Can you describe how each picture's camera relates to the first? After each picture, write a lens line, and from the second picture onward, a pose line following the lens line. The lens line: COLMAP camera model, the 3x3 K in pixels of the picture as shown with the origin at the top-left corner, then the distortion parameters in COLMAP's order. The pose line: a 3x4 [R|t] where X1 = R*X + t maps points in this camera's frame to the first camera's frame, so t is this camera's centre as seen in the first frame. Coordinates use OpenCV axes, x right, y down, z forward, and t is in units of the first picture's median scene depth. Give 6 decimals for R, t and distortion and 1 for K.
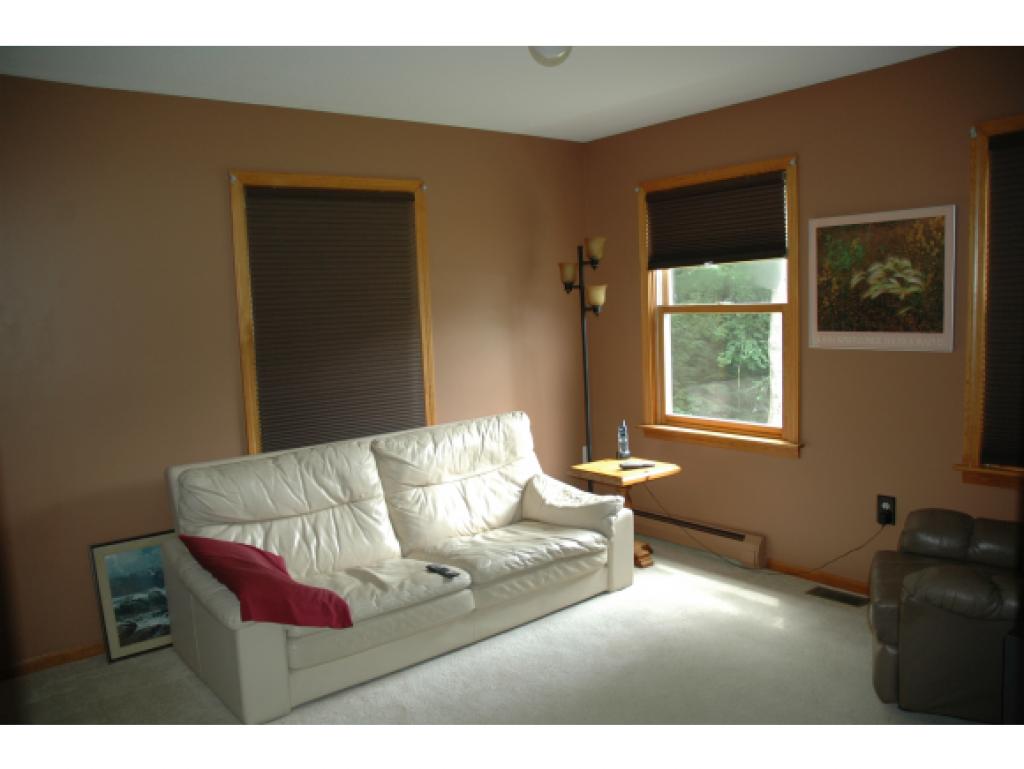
lens RADIAL K [[784.0, 0, 512.0], [0, 784.0, 384.5], [0, 0, 1]] dist [-0.166610, 0.126030]
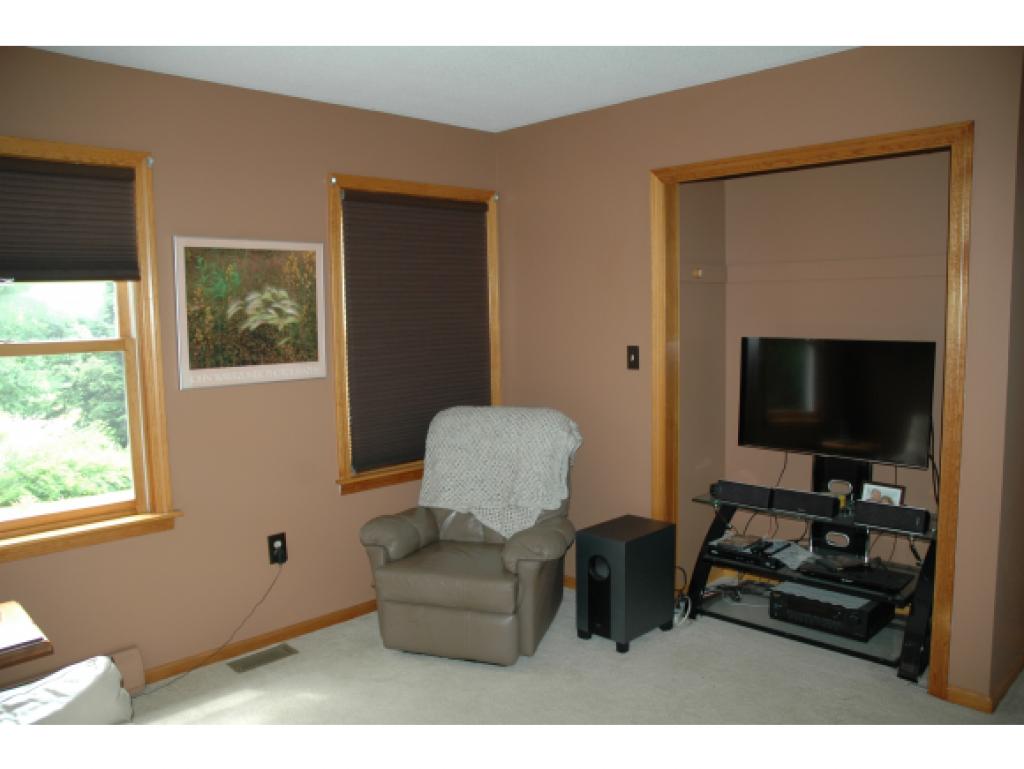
lens RADIAL K [[784.0, 0, 512.0], [0, 784.0, 384.5], [0, 0, 1]] dist [-0.166610, 0.126030]
pose [[-0.110773, -0.050133, 0.992580, -0.509106], [0.127657, 0.989736, 0.064236, -0.067024], [-0.985613, 0.133826, -0.103237, 0.794890]]
